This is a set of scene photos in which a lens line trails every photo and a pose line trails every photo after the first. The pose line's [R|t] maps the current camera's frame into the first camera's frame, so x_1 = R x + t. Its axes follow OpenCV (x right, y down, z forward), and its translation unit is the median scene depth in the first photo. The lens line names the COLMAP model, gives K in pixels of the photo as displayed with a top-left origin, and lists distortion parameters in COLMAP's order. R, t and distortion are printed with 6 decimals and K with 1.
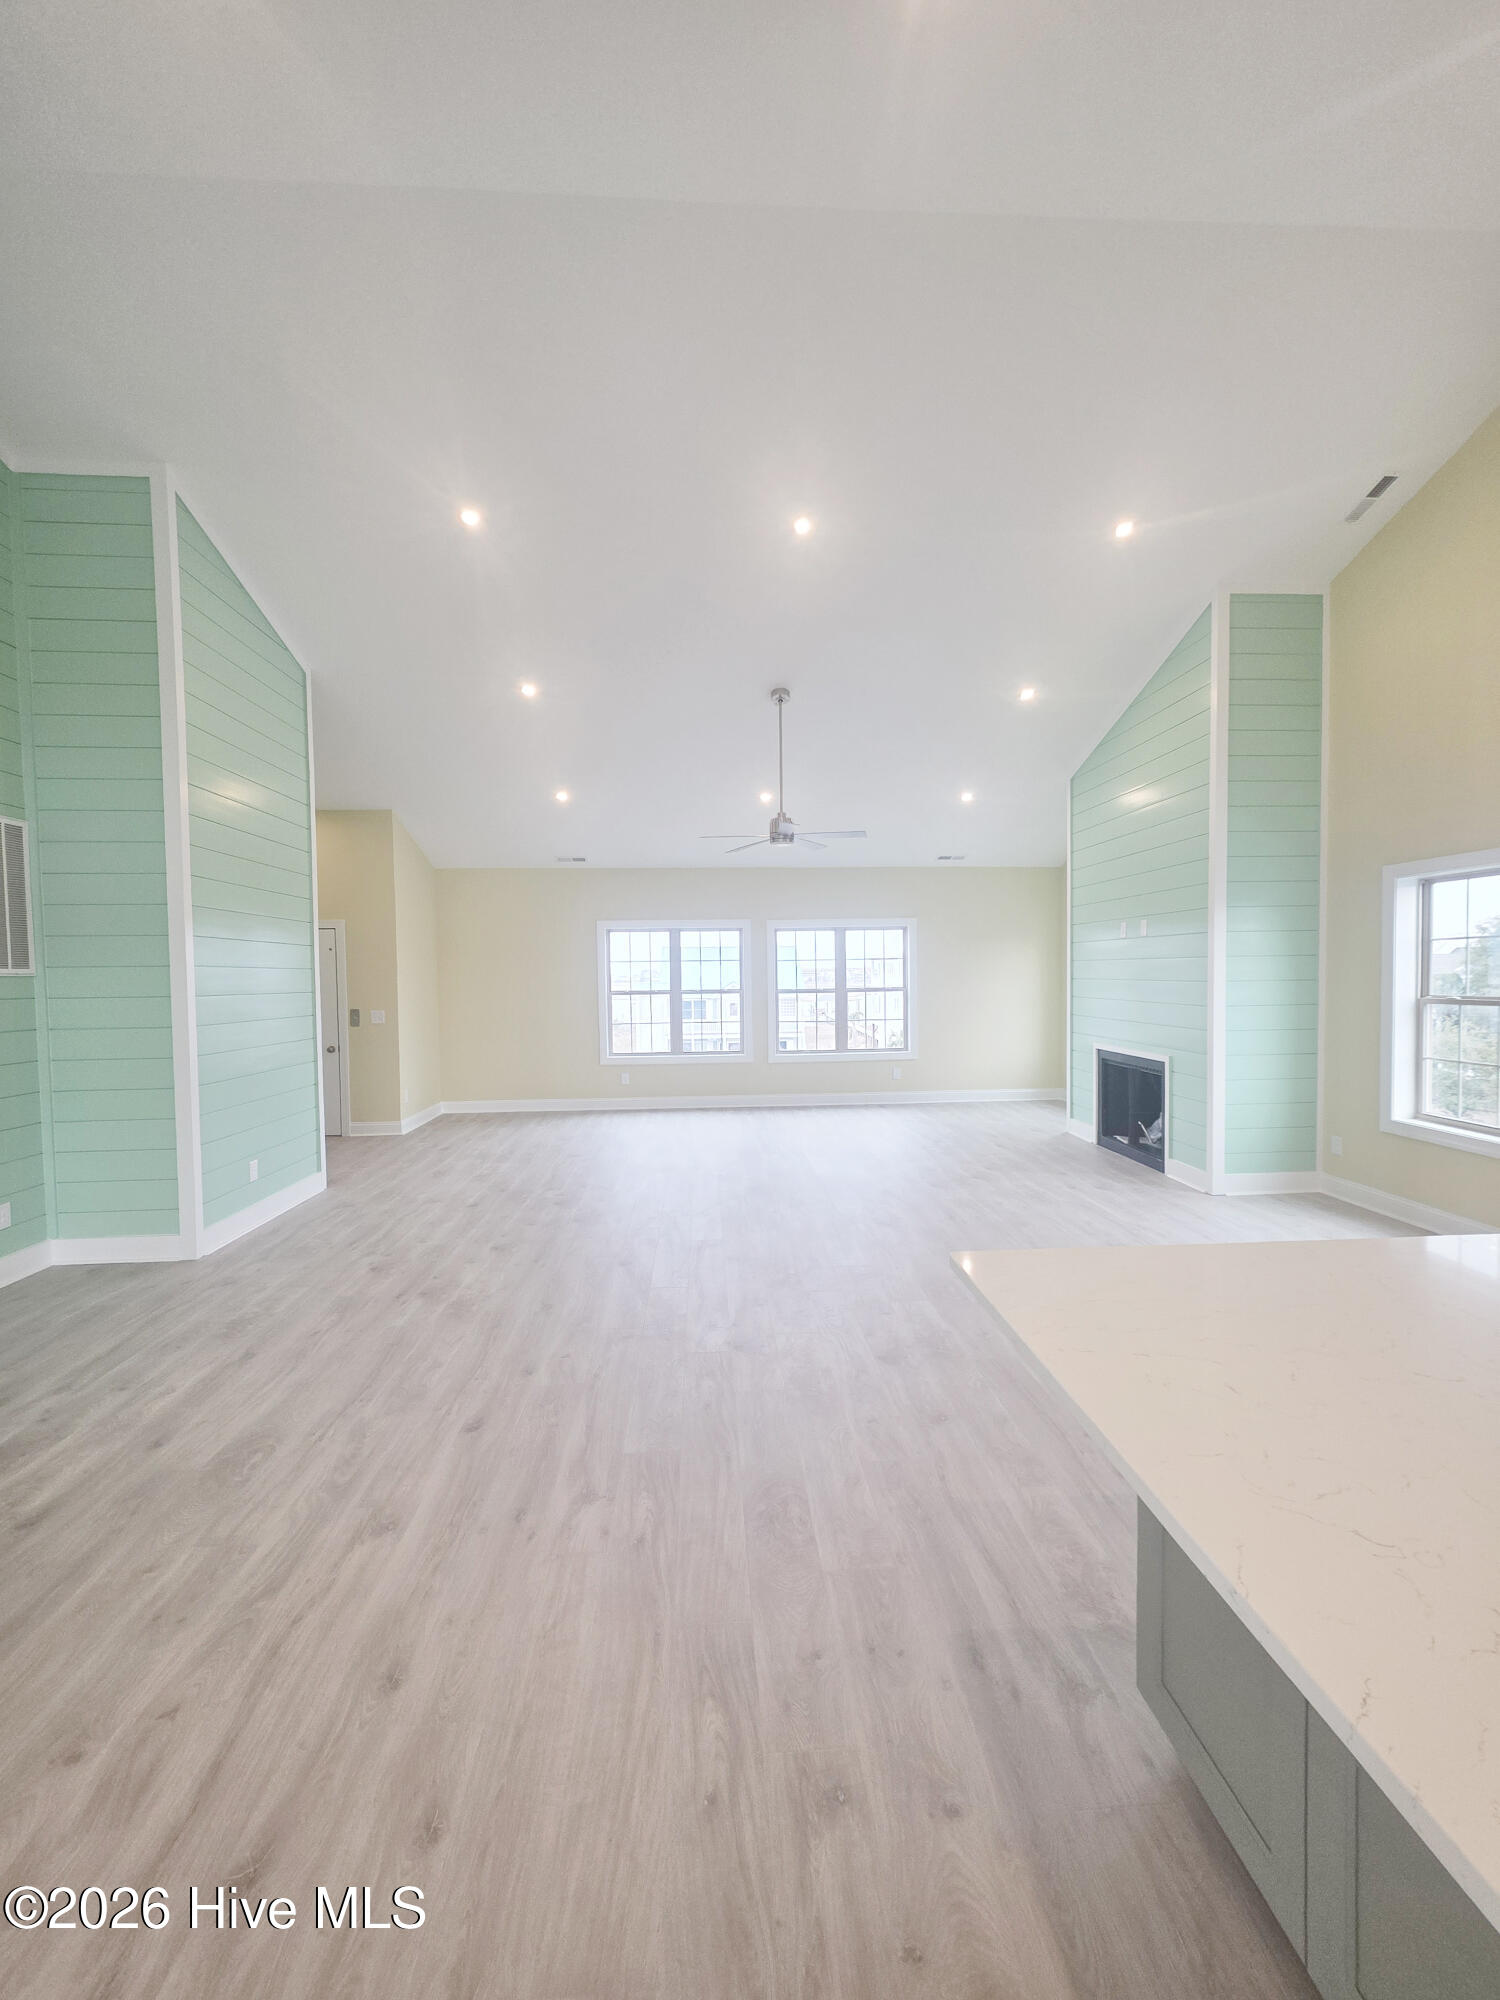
lens RADIAL K [[800.7, 0, 753.4], [0, 800.7, 995.1], [0, 0, 1]] dist [0.002701, 0.000237]
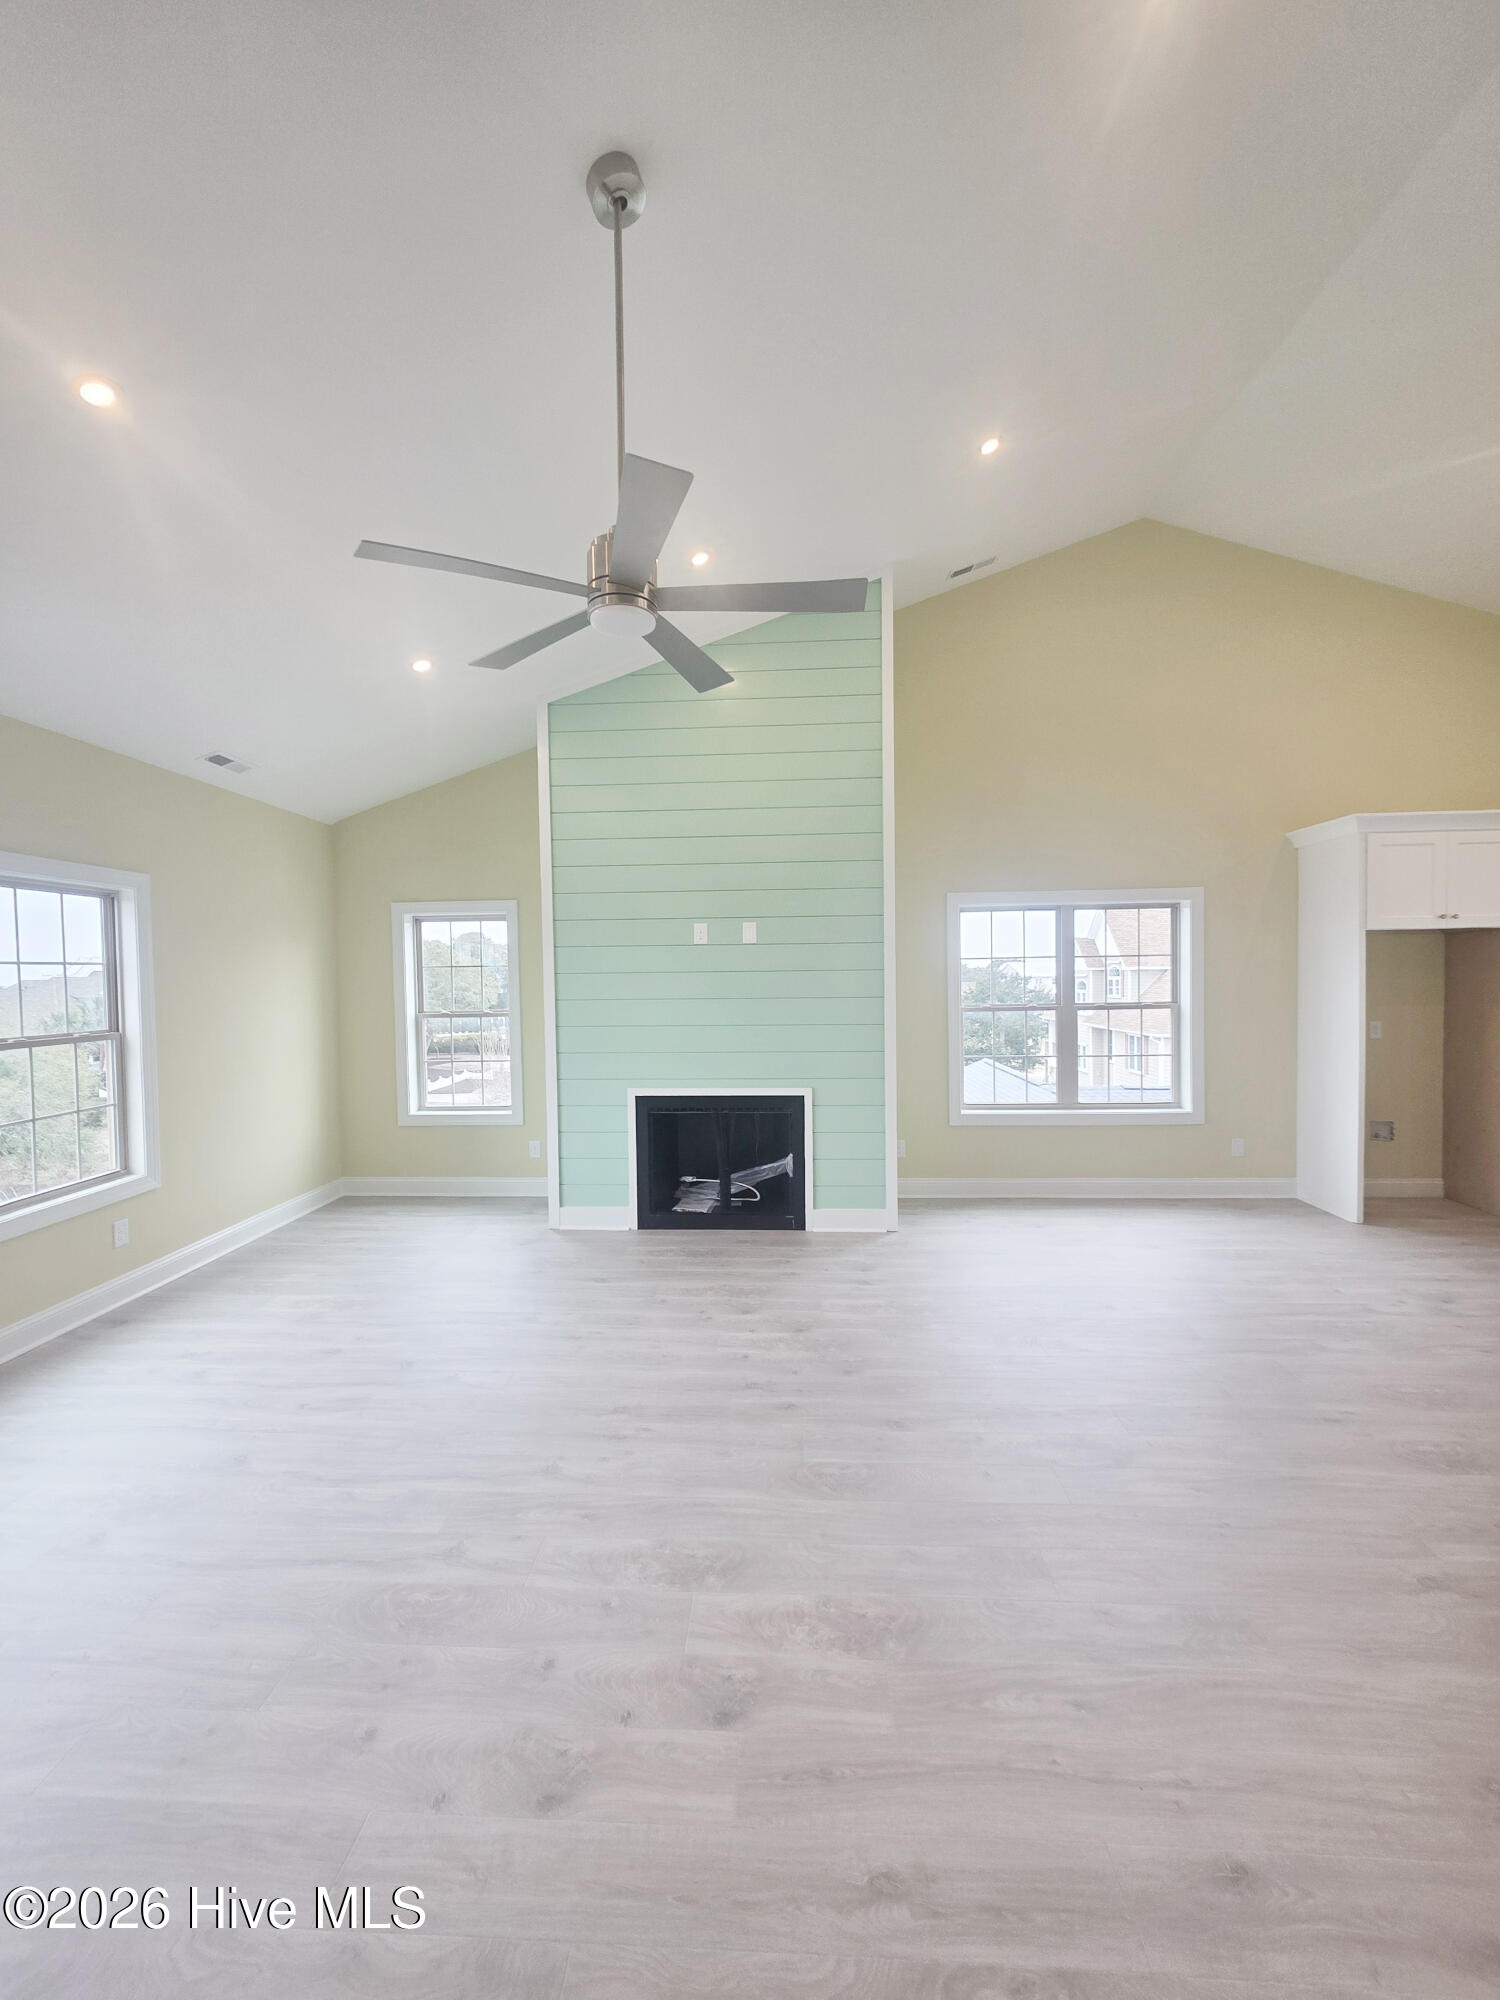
lens RADIAL K [[800.7, 0, 746.5], [0, 800.7, 1006.5], [0, 0, 1]] dist [0.002701, 0.000237]
pose [[0.122771, -0.024342, 0.992136, -0.413822], [0.040821, 0.998977, 0.019458, -0.036289], [-0.991595, 0.038111, 0.123639, 1.250604]]
